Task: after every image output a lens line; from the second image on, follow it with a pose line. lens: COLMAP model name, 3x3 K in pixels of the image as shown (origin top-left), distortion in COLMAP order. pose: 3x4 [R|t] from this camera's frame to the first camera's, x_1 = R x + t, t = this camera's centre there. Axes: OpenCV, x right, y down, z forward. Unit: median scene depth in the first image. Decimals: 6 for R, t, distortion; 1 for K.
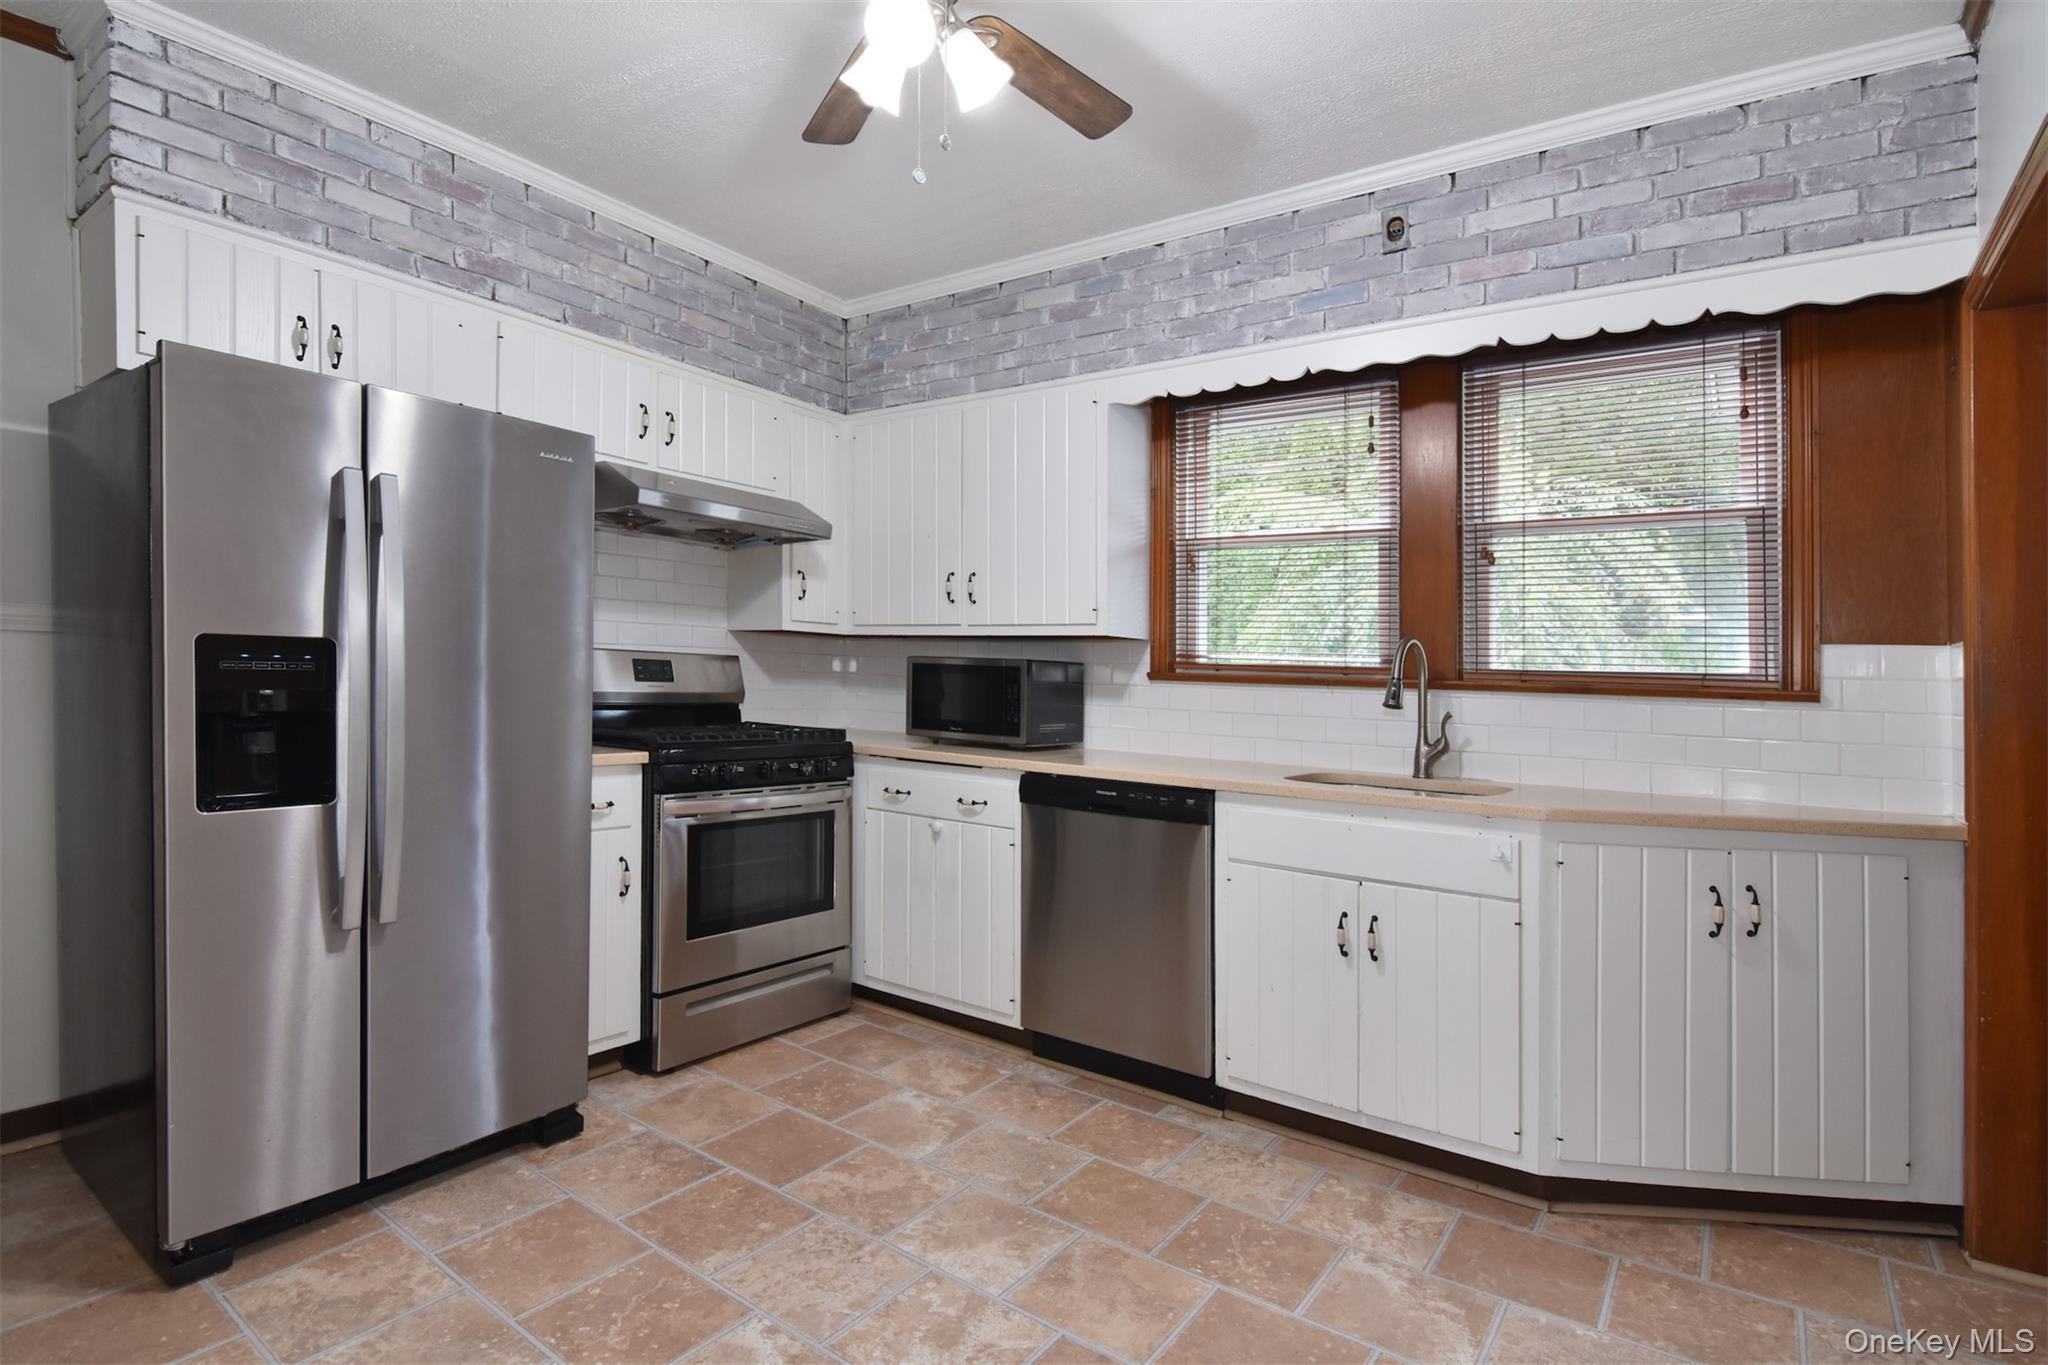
lens RADIAL K [[998.3, 0, 1031.4], [0, 998.3, 664.6], [0, 0, 1]] dist [-0.002396, -0.014970]
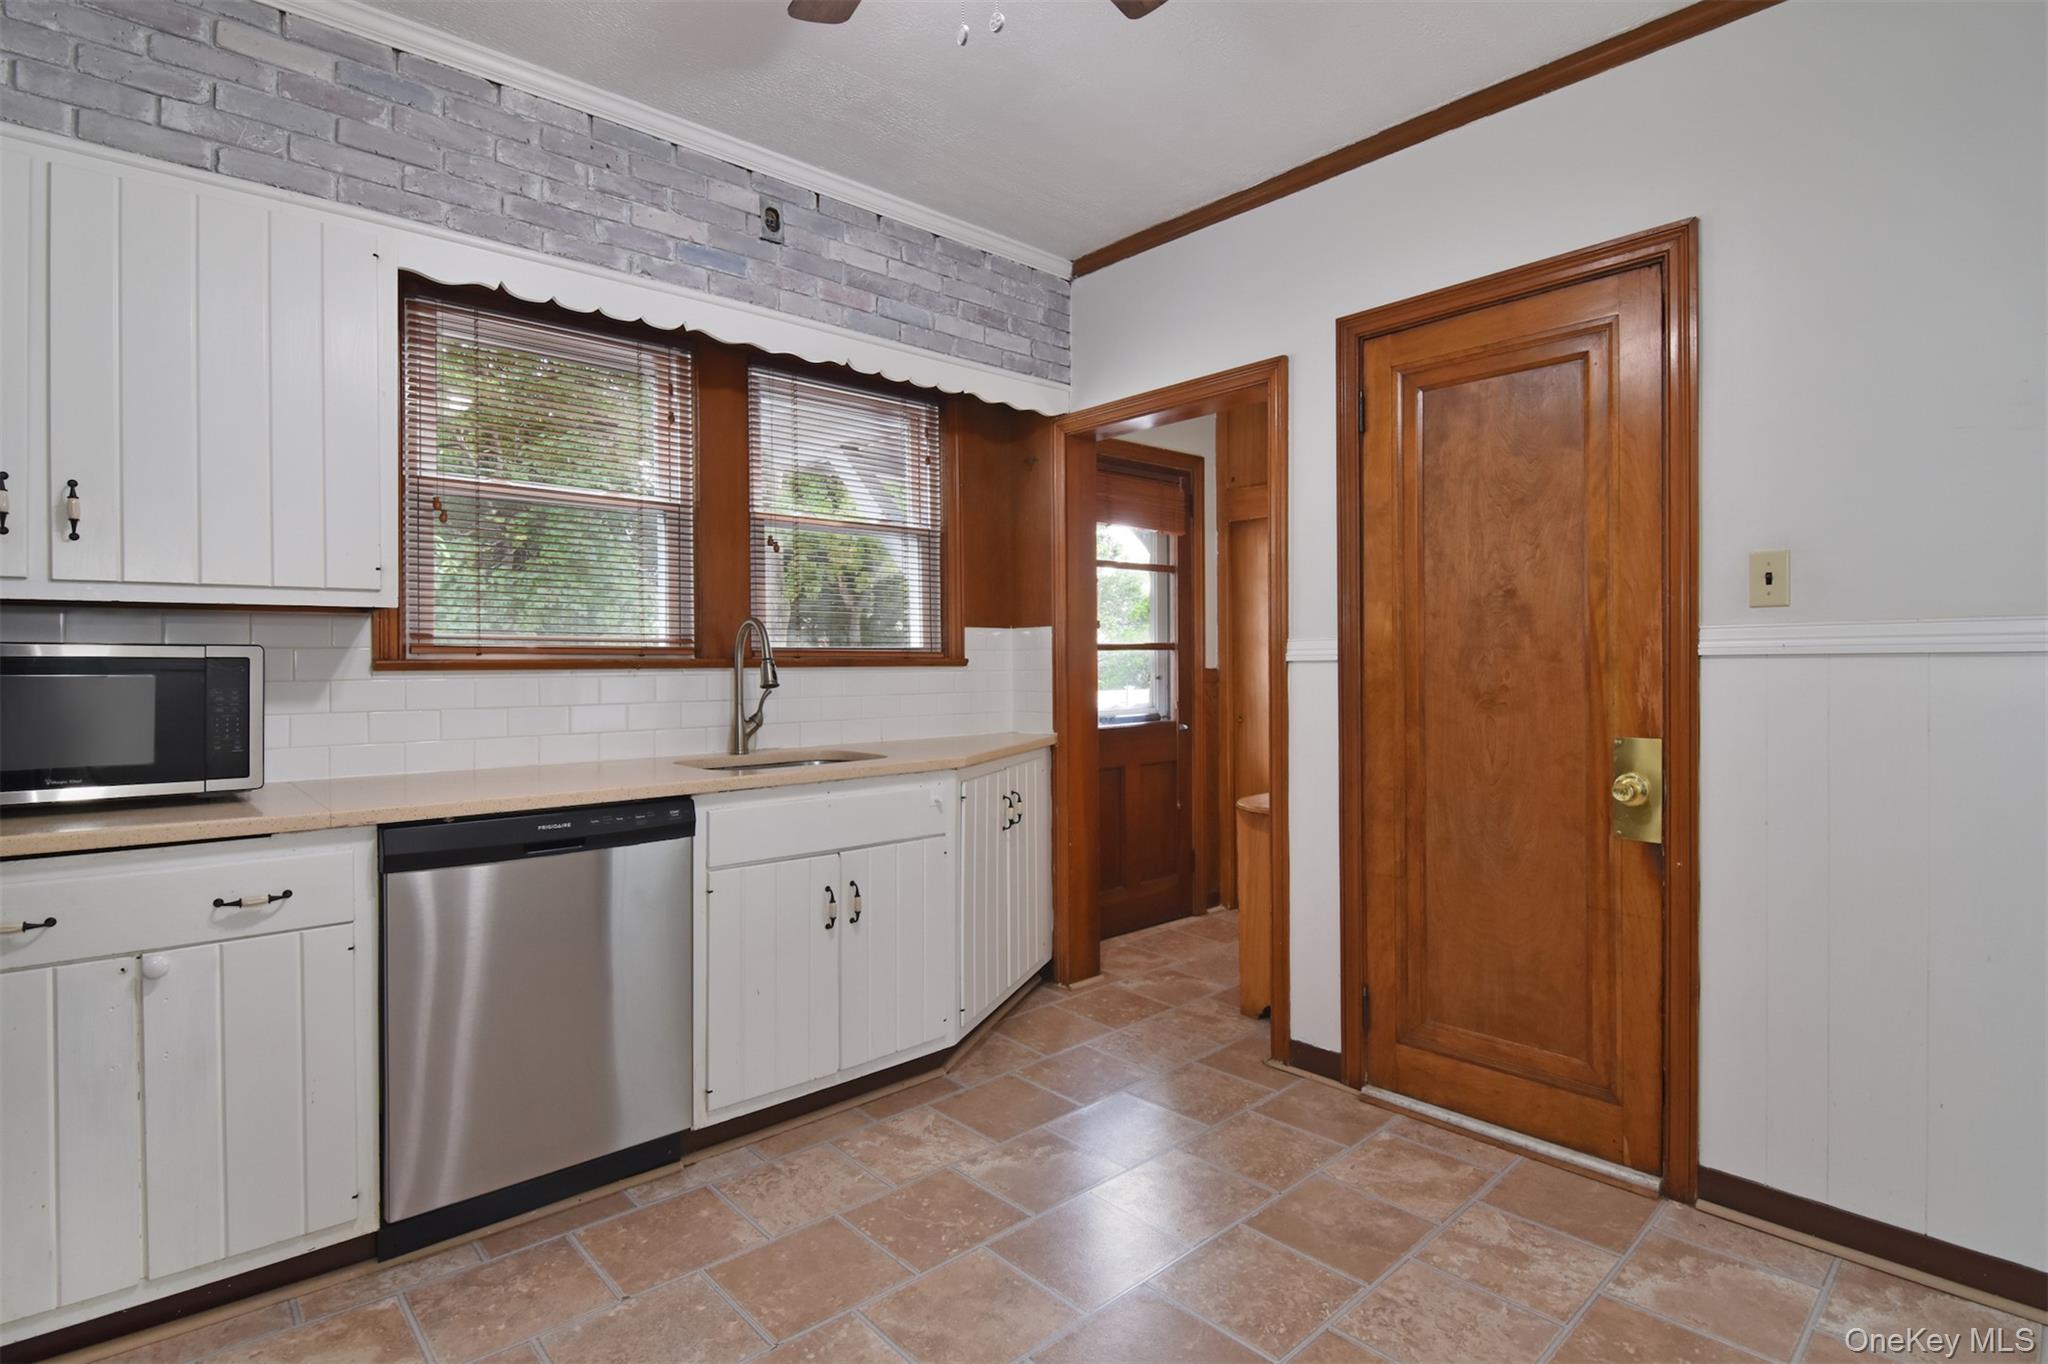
lens RADIAL K [[991.4, 0, 1015.2], [0, 991.4, 647.0], [0, 0, 1]] dist [-0.000137, -0.014533]
pose [[0.236860, -0.020863, 0.971320, -0.608202], [0.000748, 0.999773, 0.021292, -0.021131], [-0.971544, -0.004316, 0.236822, 0.546433]]
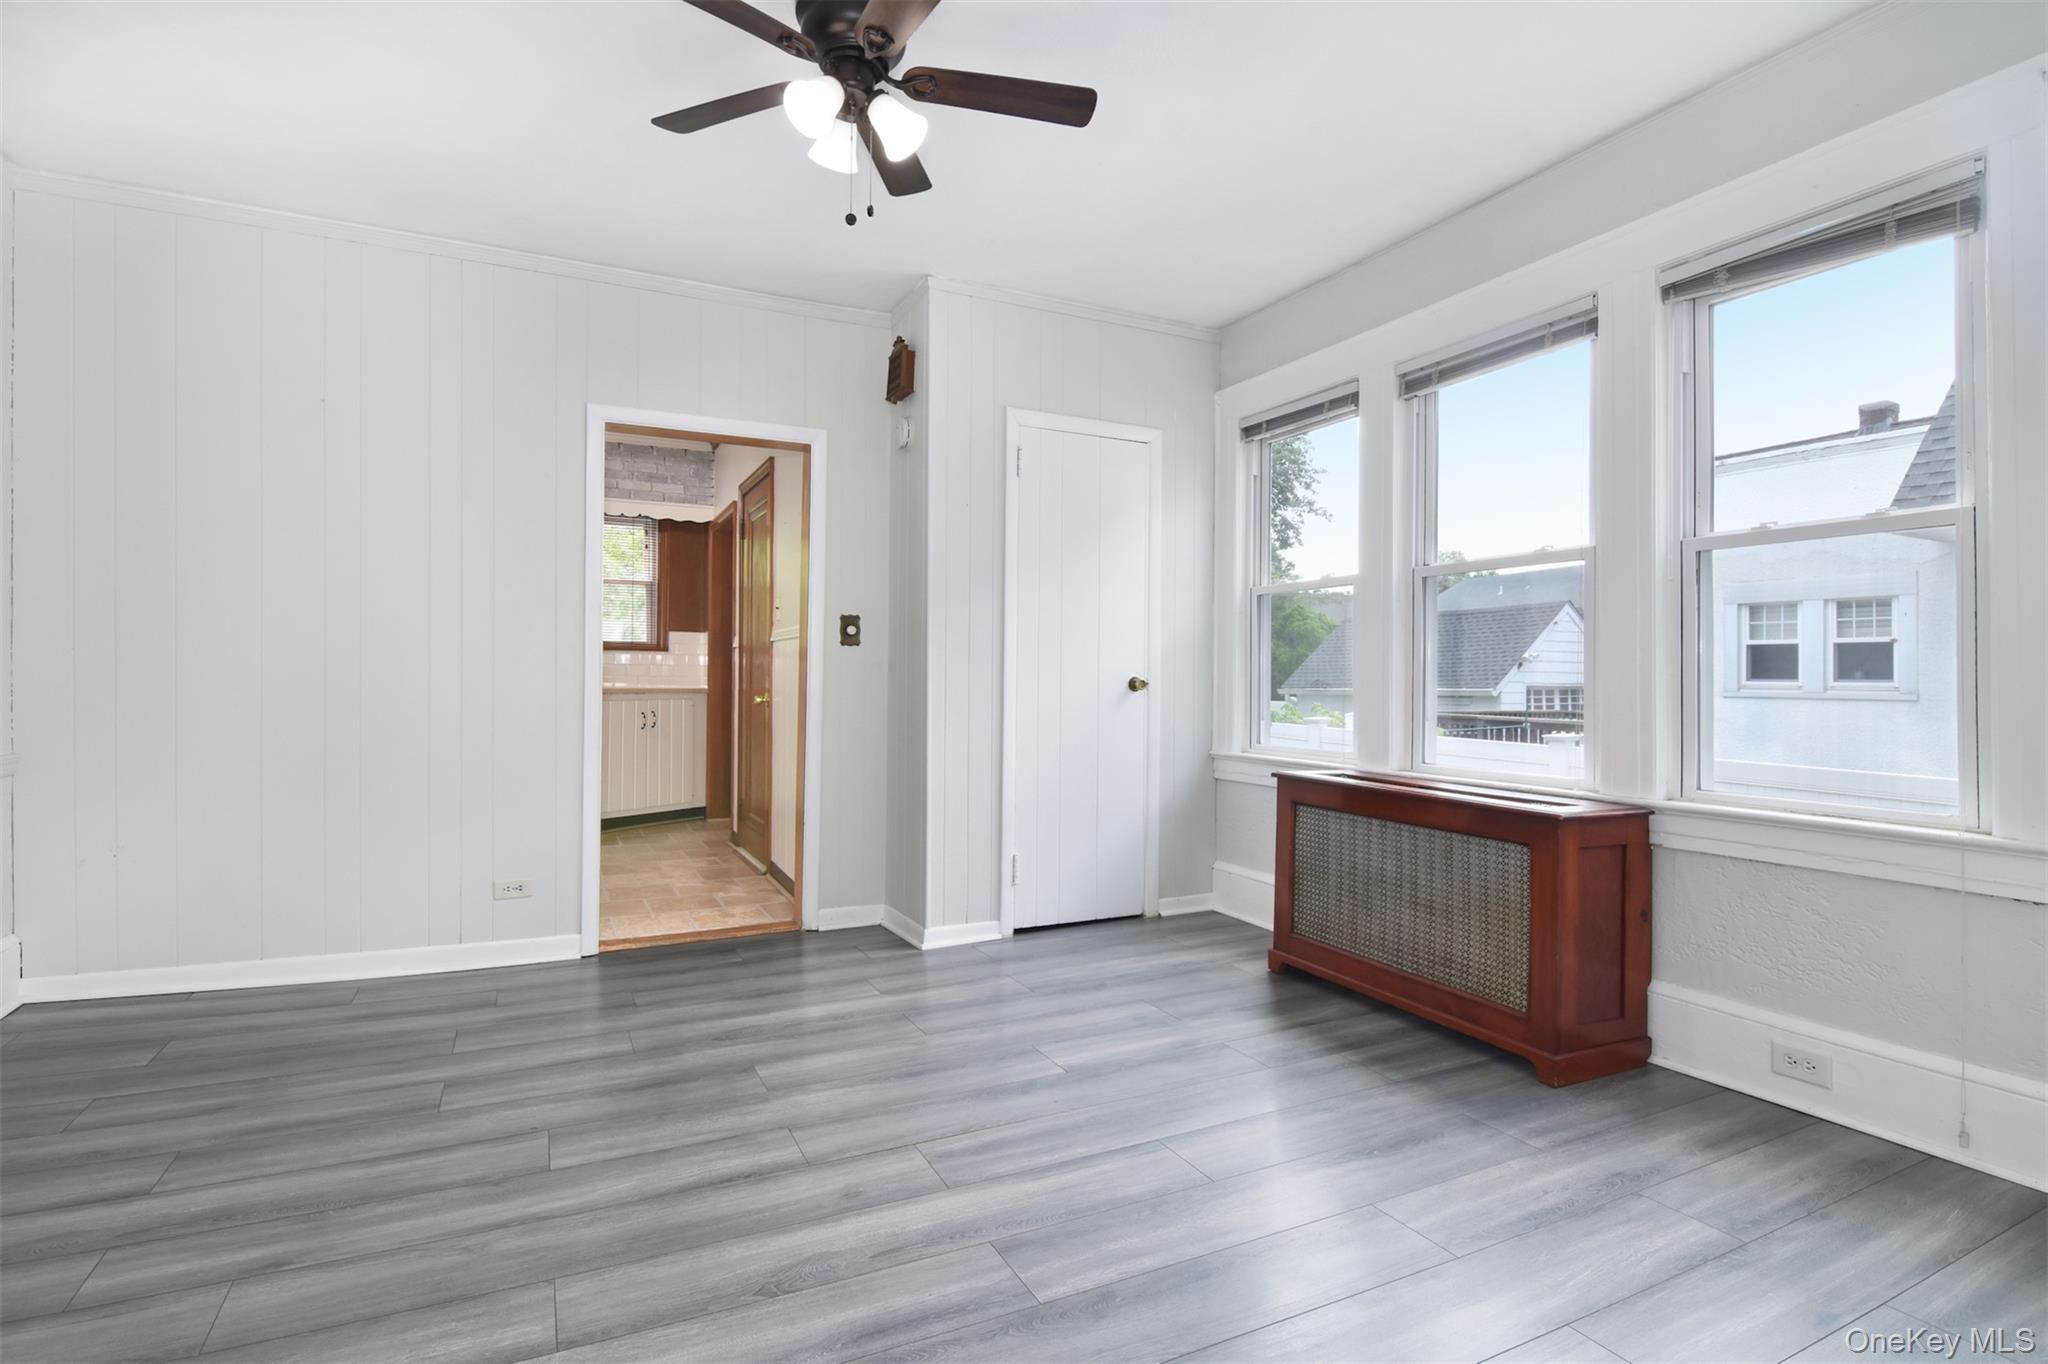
lens RADIAL K [[991.4, 0, 1015.2], [0, 991.4, 647.0], [0, 0, 1]] dist [-0.000137, -0.014533]
pose [[0.484996, 0.002276, 0.874513, -1.179049], [-0.010814, 0.999936, 0.003395, 0.003436], [-0.874450, -0.011104, 0.484989, -1.221467]]
